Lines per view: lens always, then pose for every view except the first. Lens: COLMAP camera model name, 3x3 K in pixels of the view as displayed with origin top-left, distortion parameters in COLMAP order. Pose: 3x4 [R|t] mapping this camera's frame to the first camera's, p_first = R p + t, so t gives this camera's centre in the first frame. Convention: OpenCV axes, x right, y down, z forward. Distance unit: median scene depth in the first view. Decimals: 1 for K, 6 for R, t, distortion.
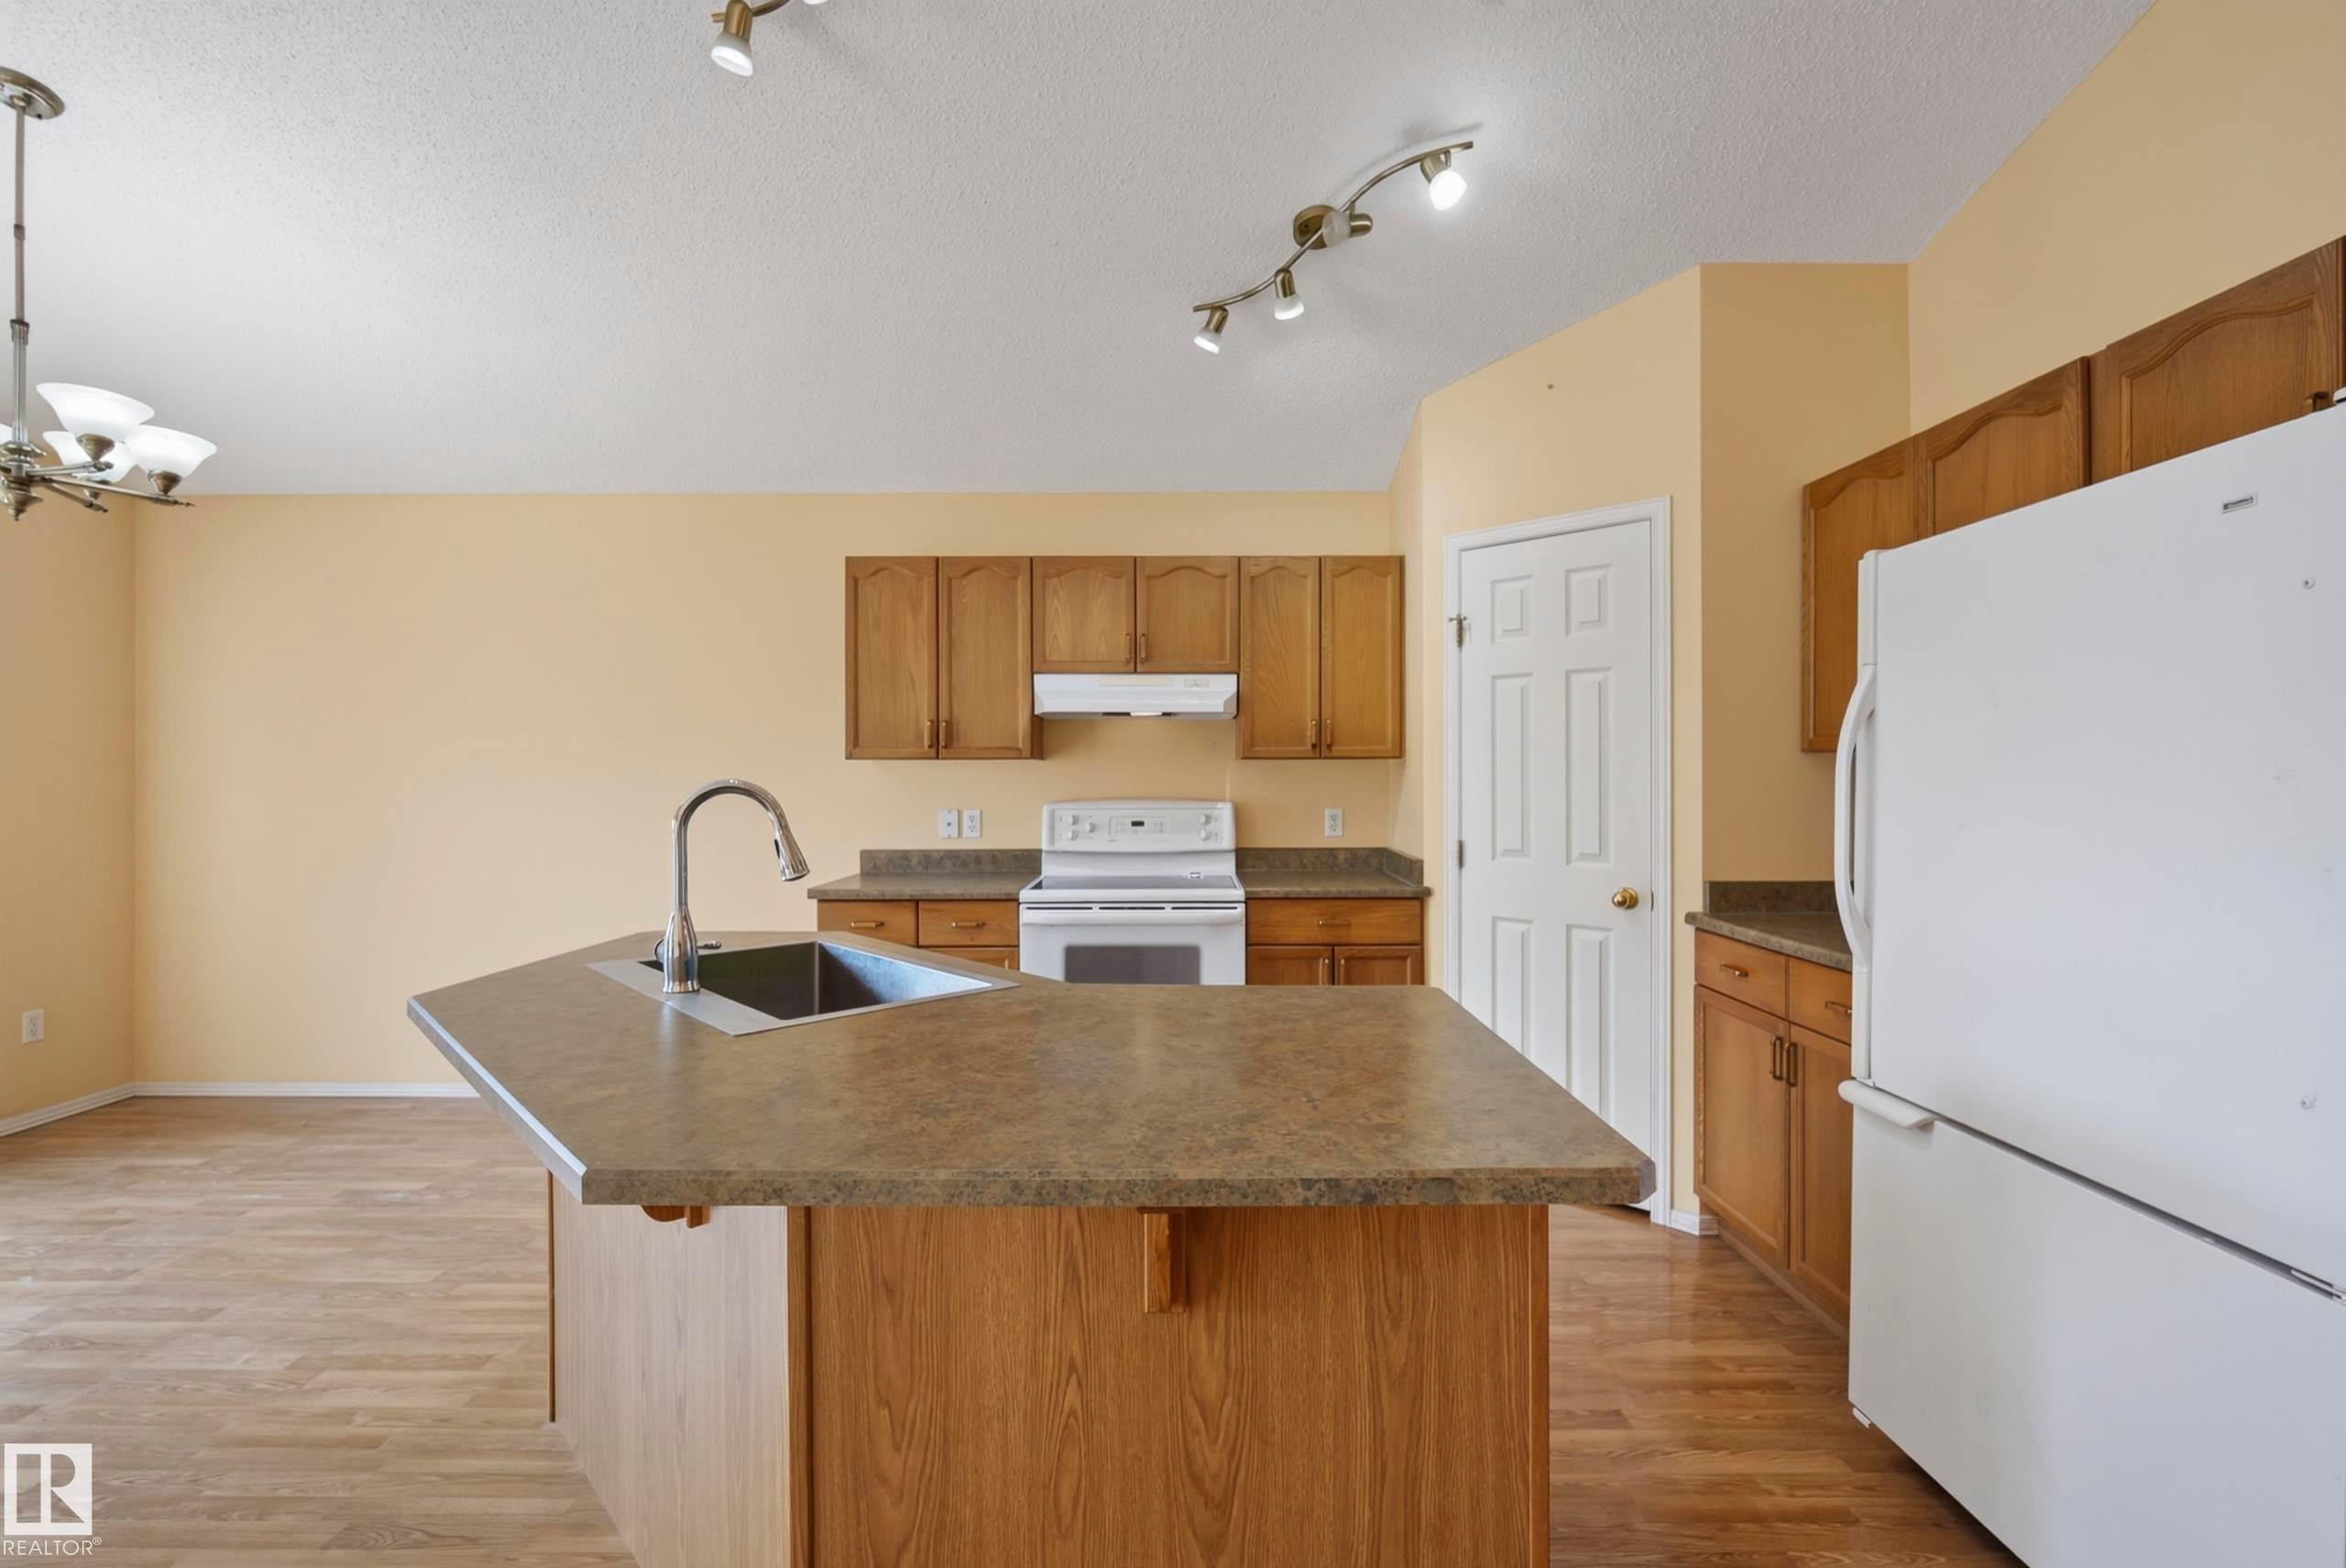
lens RADIAL K [[1024.8, 0, 1176.6], [0, 1024.8, 776.7], [0, 0, 1]] dist [-0.011701, 0.003590]
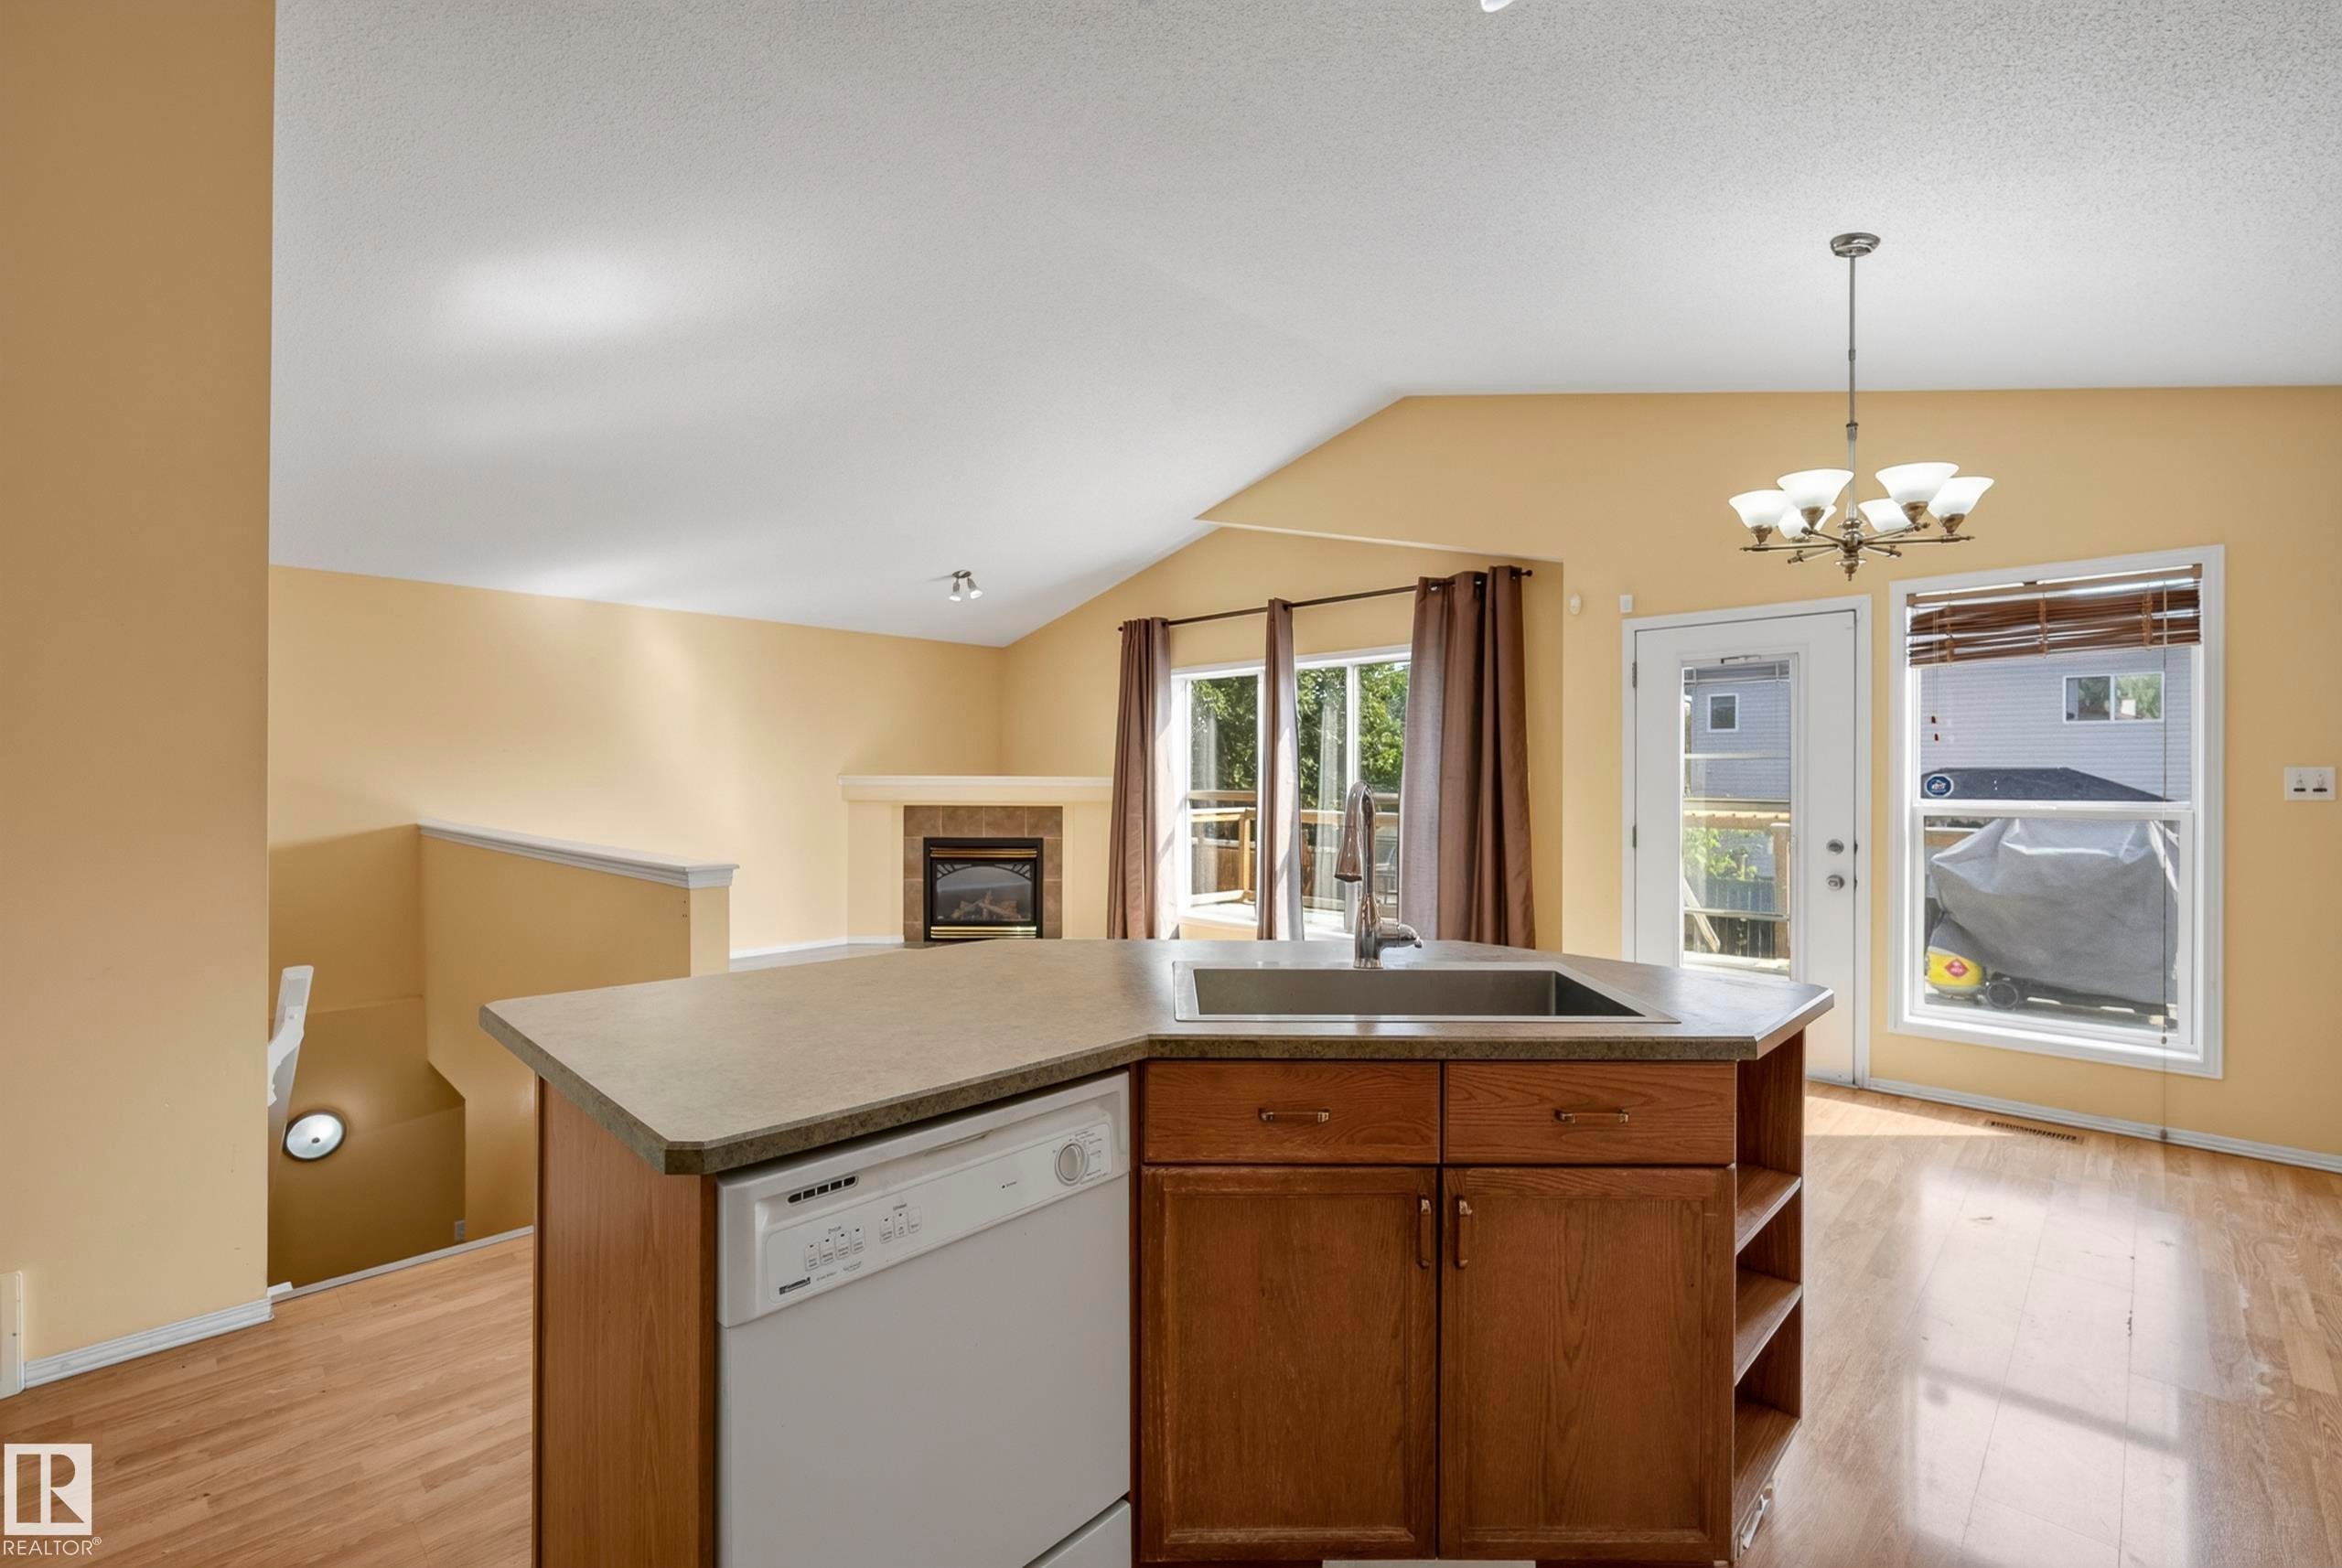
lens RADIAL K [[1023.1, 0, 1170.4], [0, 1023.1, 778.2], [0, 0, 1]] dist [-0.011701, 0.003590]
pose [[-0.694133, -0.003313, -0.719839, 0.278003], [-0.004498, 0.999990, -0.000264, 0.001398], [0.719832, 0.003055, -0.694141, 0.931604]]
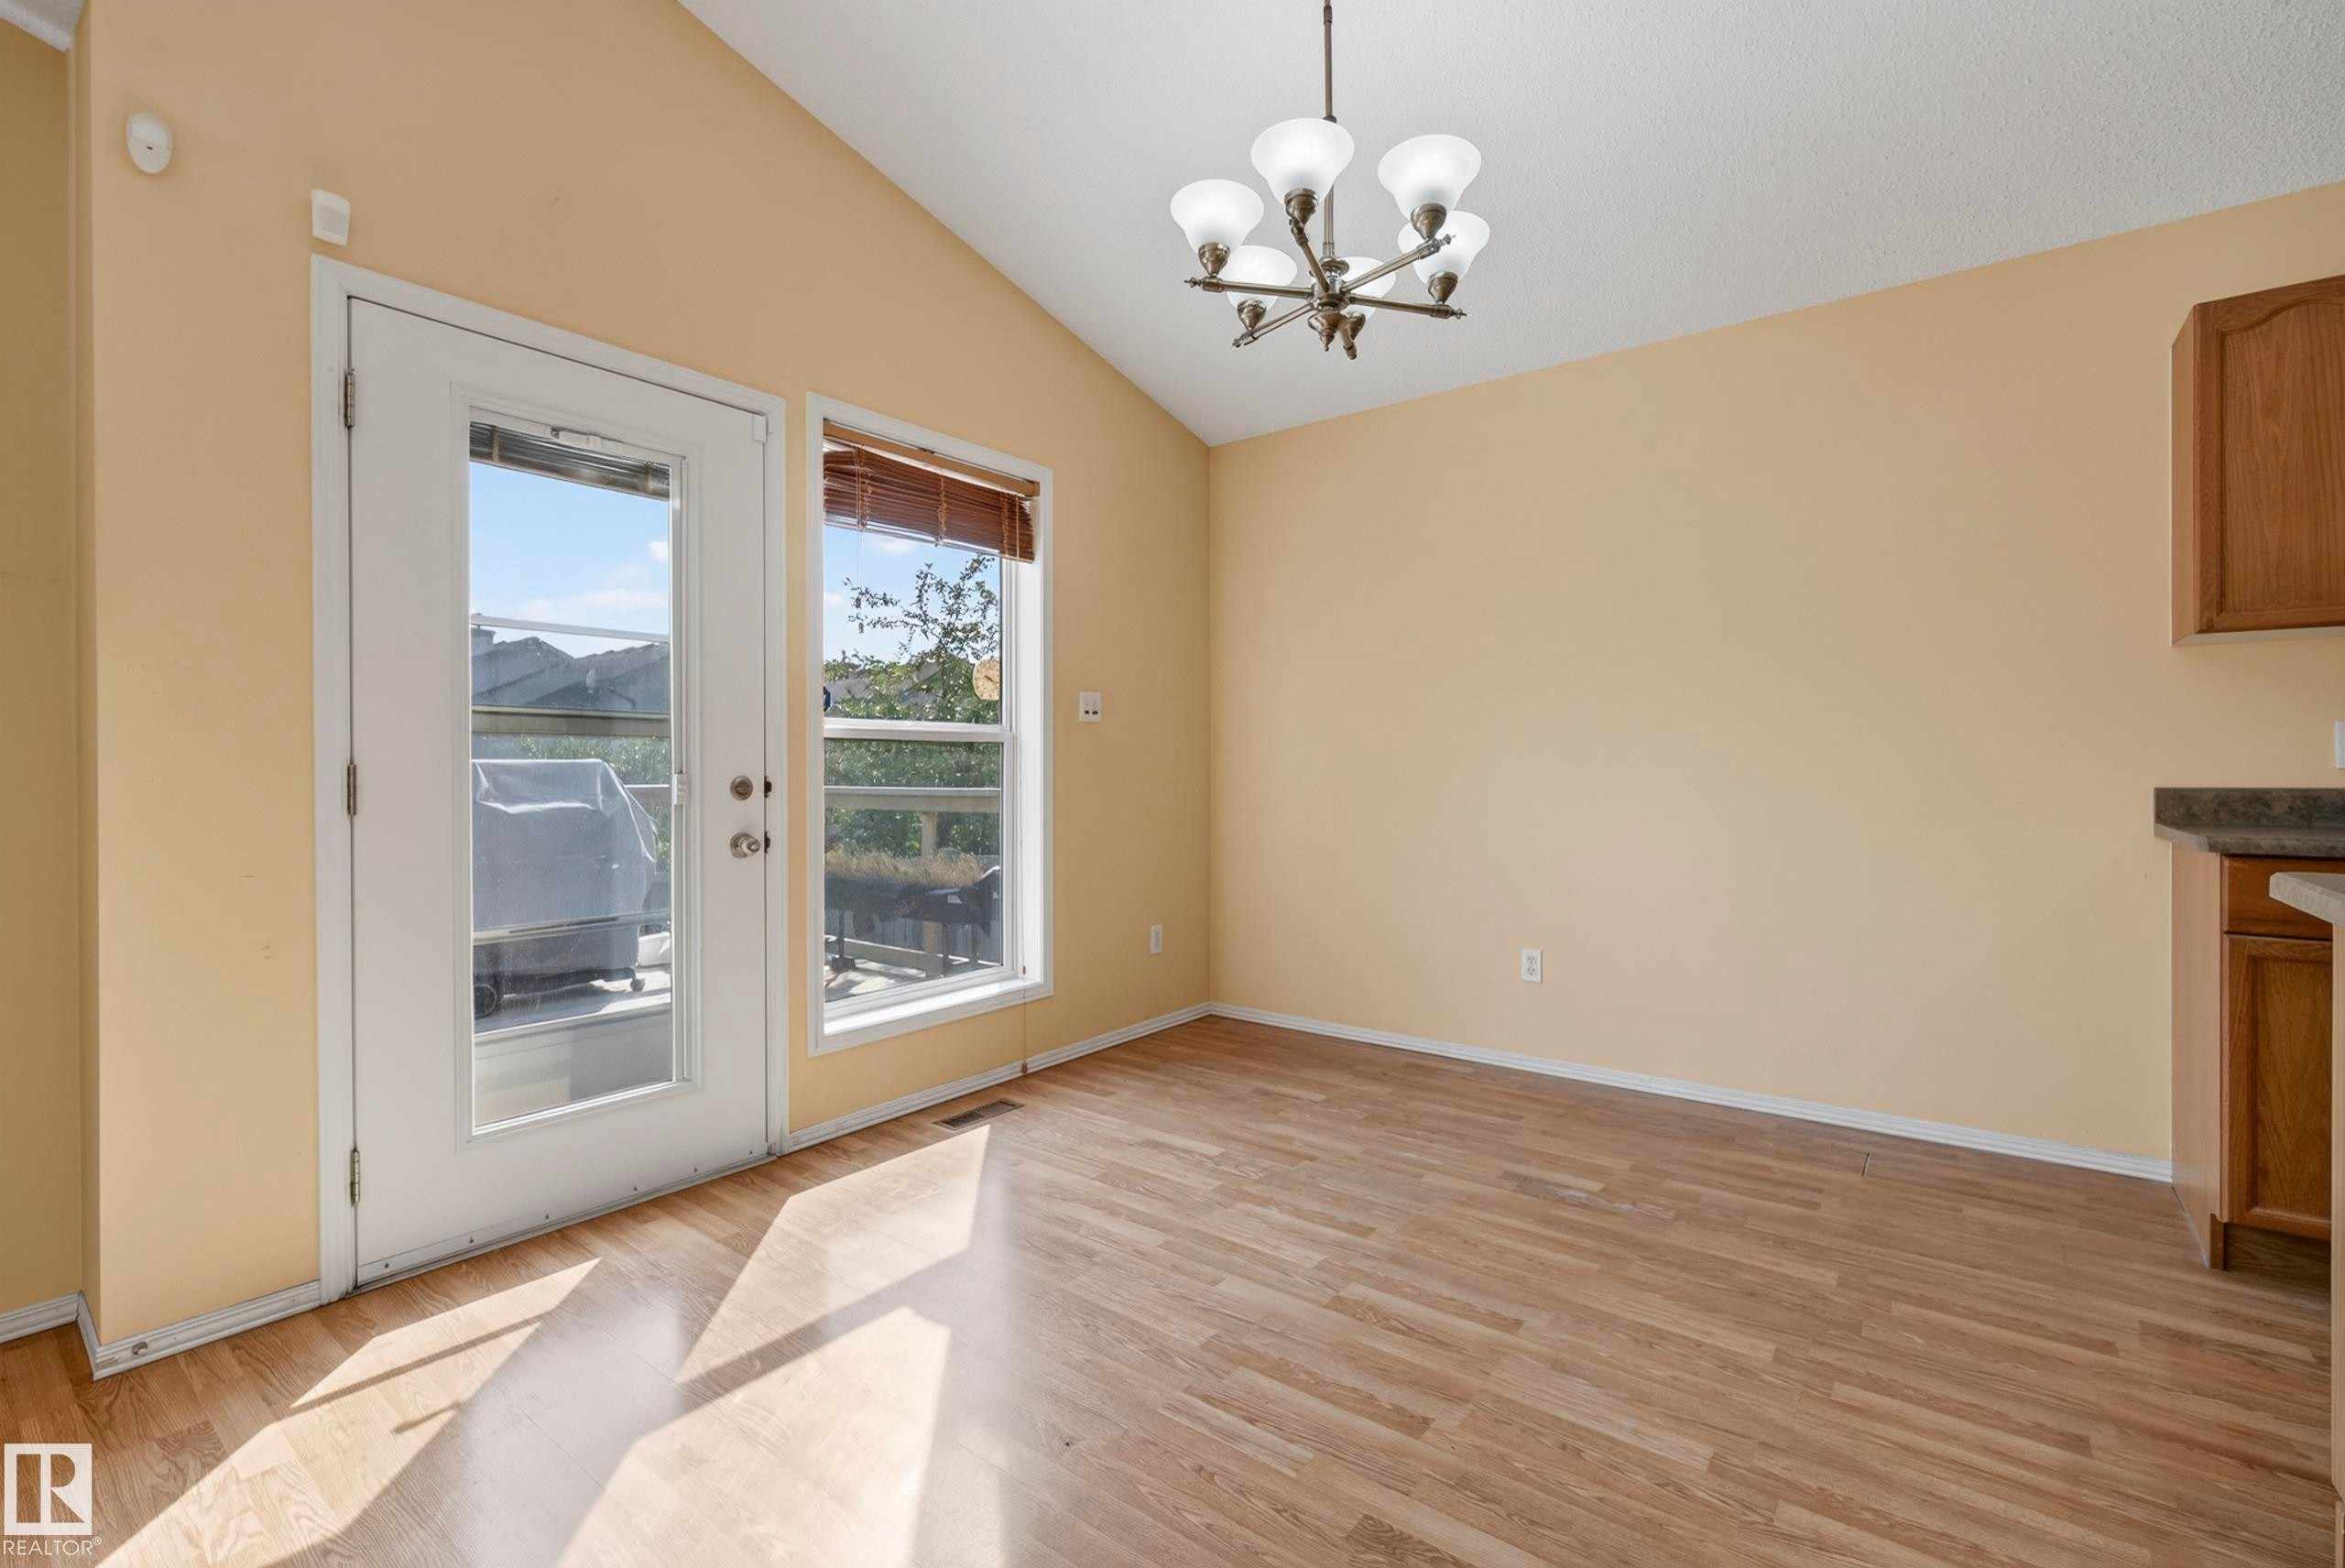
lens RADIAL K [[1024.3, 0, 1173.9], [0, 1024.3, 779.6], [0, 0, 1]] dist [-0.011701, 0.003590]
pose [[0.791671, 0.002946, -0.610941, -0.522307], [0.002574, 0.999963, 0.008158, 0.076721], [0.610943, -0.008031, 0.791634, 0.168772]]
